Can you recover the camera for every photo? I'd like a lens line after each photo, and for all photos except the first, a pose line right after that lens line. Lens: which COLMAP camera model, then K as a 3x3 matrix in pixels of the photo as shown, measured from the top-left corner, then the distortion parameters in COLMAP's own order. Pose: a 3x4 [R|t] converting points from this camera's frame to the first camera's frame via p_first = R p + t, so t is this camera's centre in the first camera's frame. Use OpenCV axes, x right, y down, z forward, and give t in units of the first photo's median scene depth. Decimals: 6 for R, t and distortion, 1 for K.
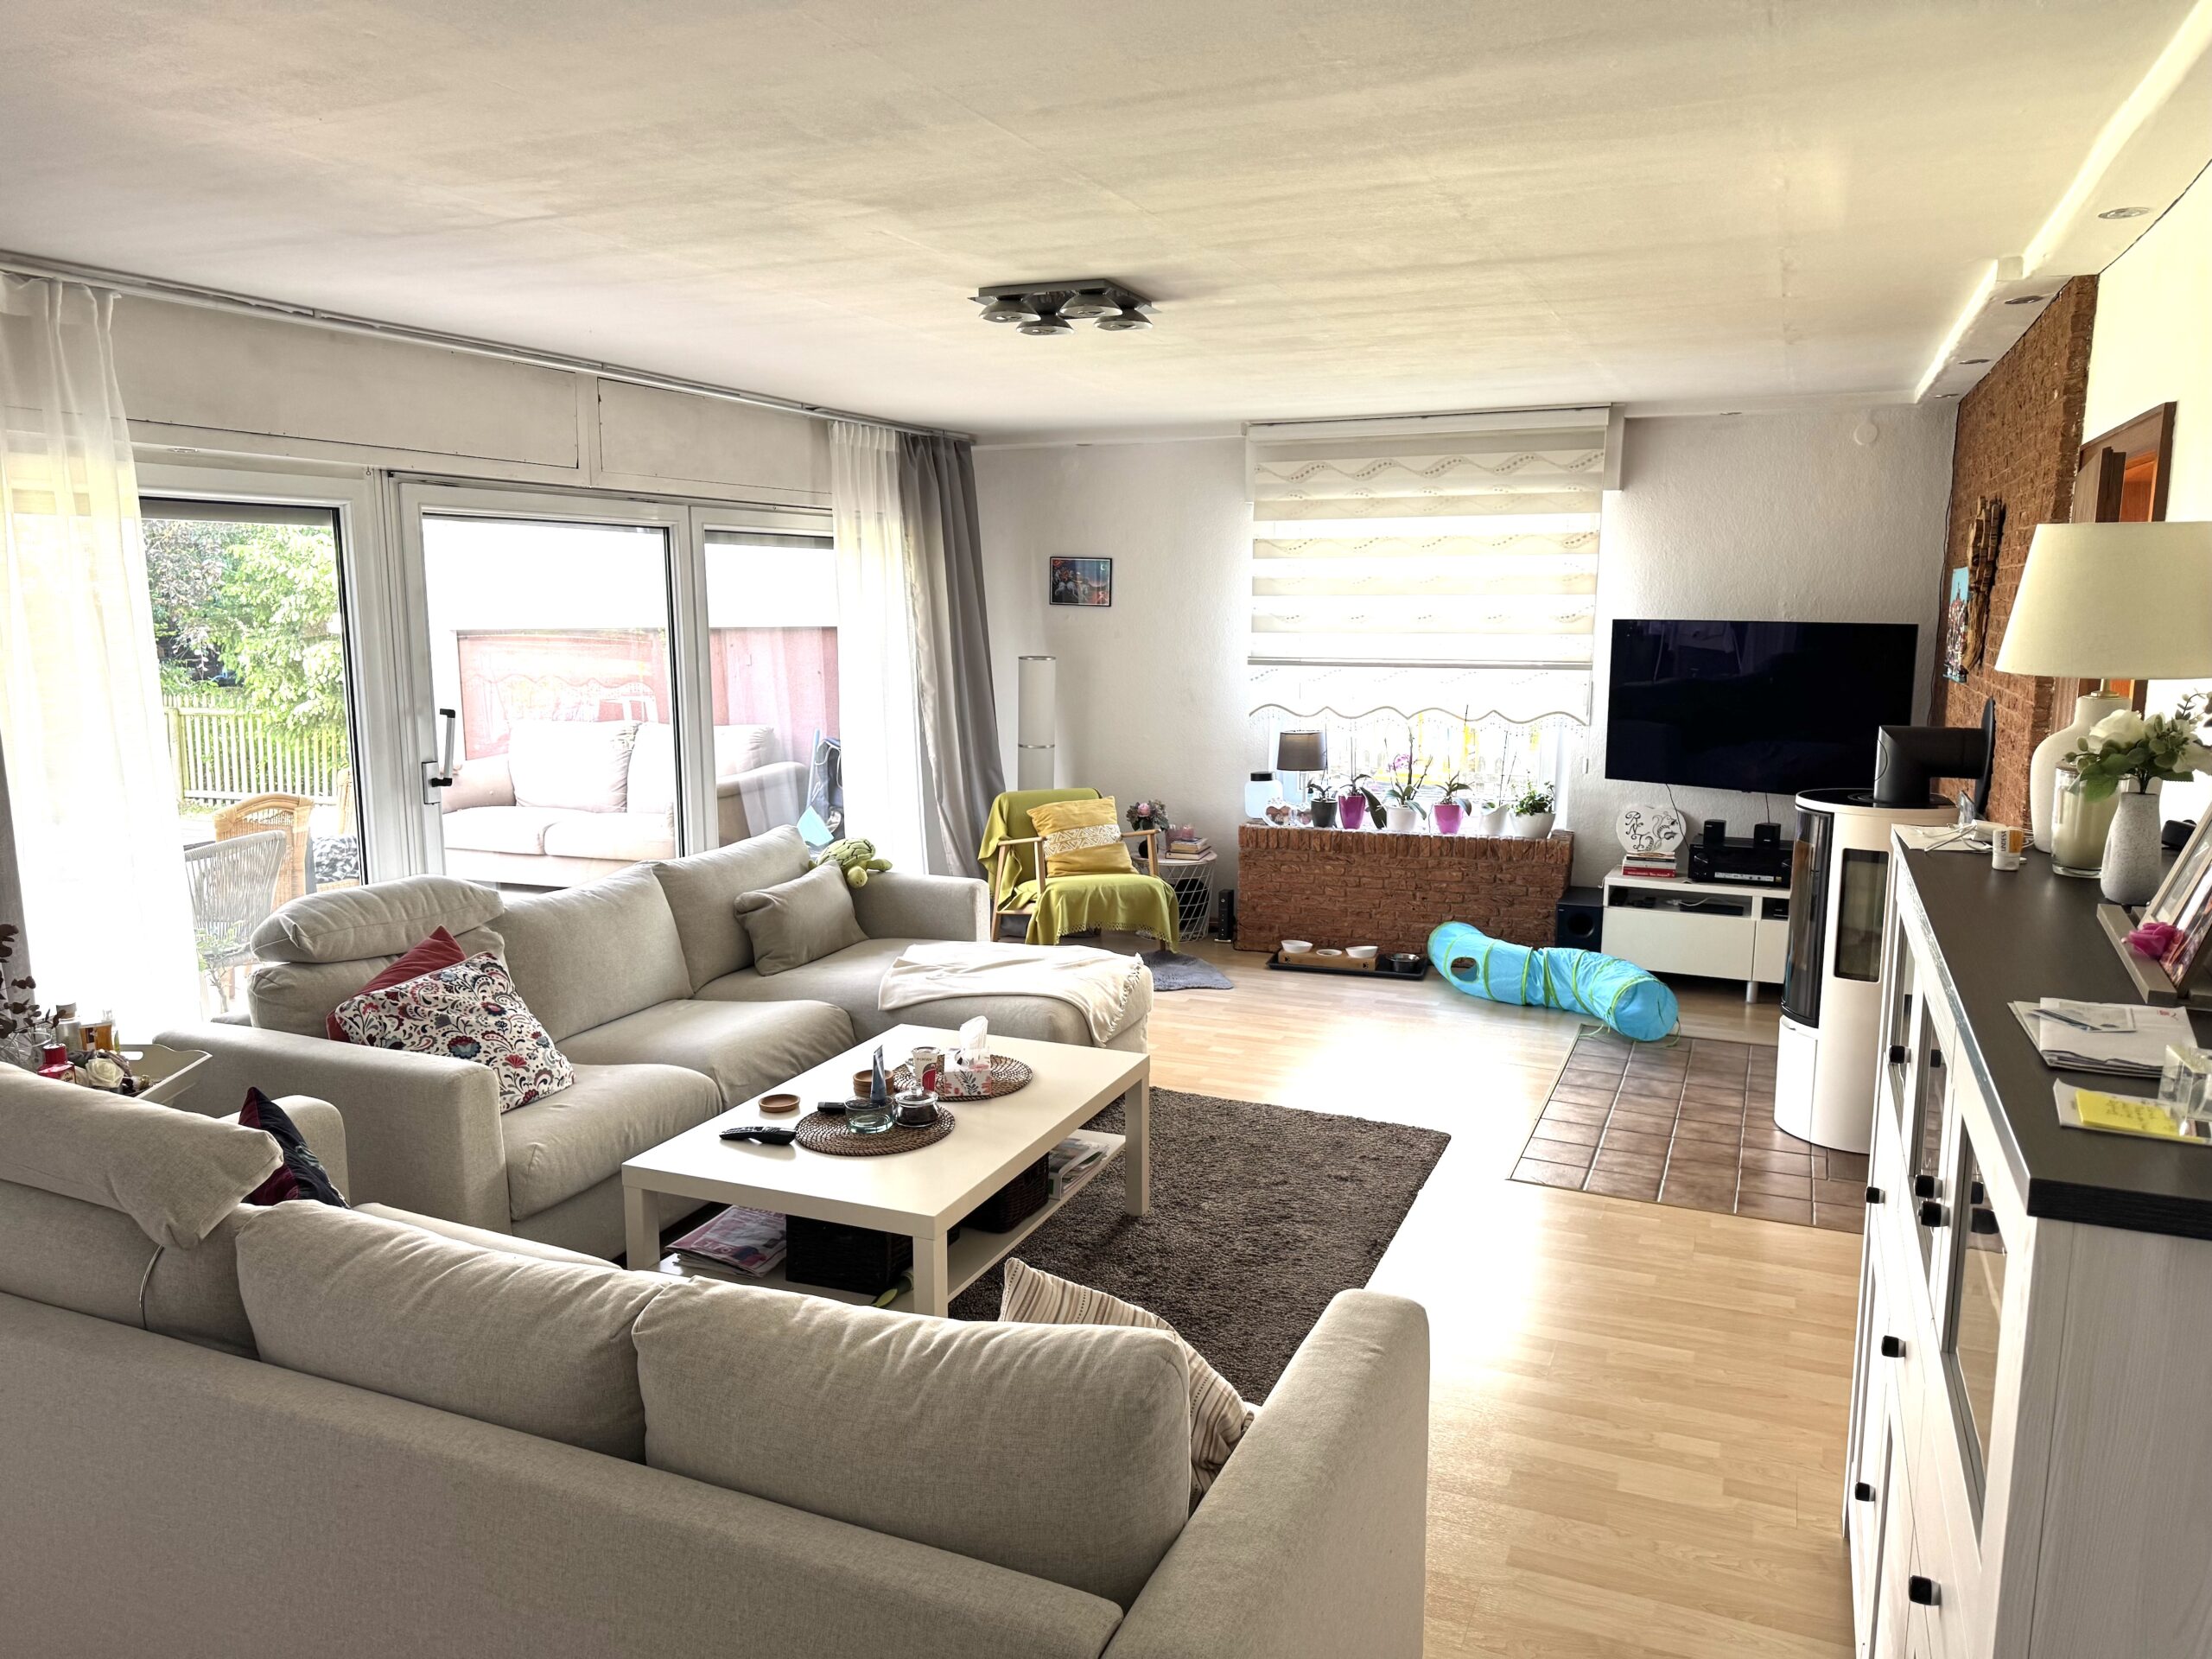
lens RADIAL K [[1565.8, 0, 1106.0], [0, 1565.8, 829.5], [0, 0, 1]] dist [0.000156, -0.001660]
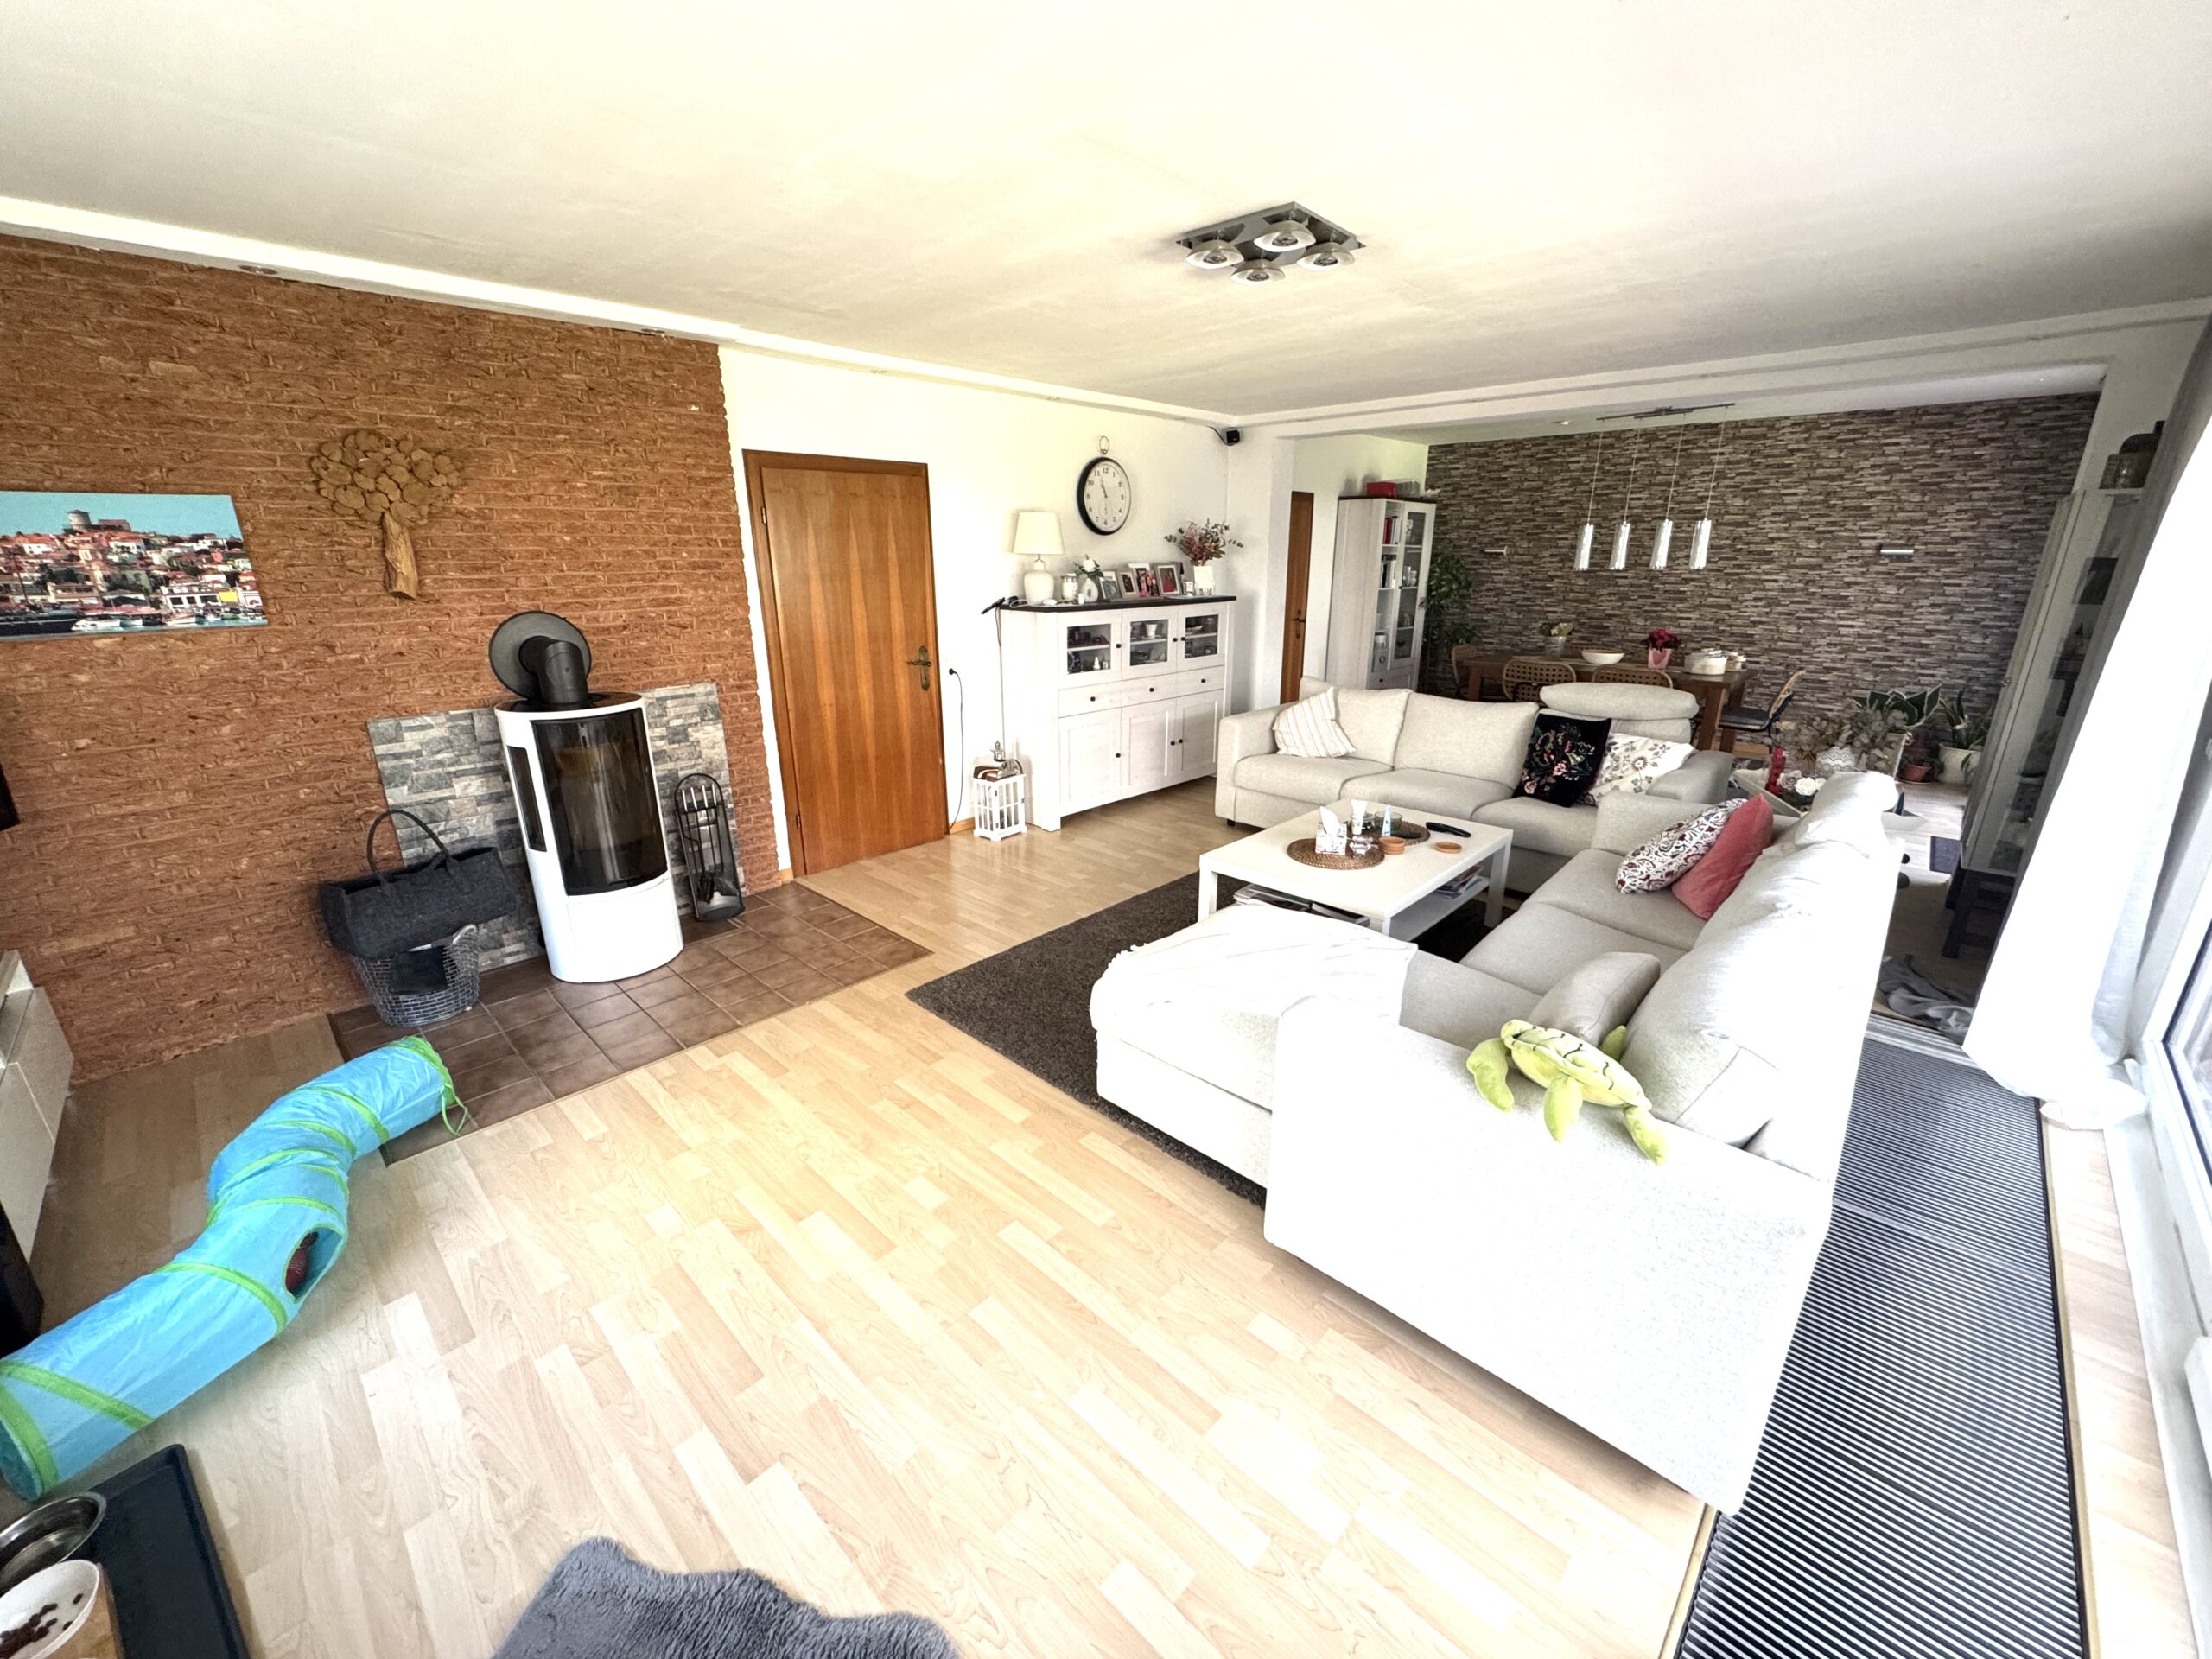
lens RADIAL K [[883.5, 0, 1106.0], [0, 883.5, 829.5], [0, 0, 1]] dist [0.001457, 0.000168]
pose [[-0.941076, -0.092924, 0.325179, -0.130224], [0.060412, 0.899857, 0.431981, -0.196765], [-0.332756, 0.426171, -0.841220, 1.441010]]
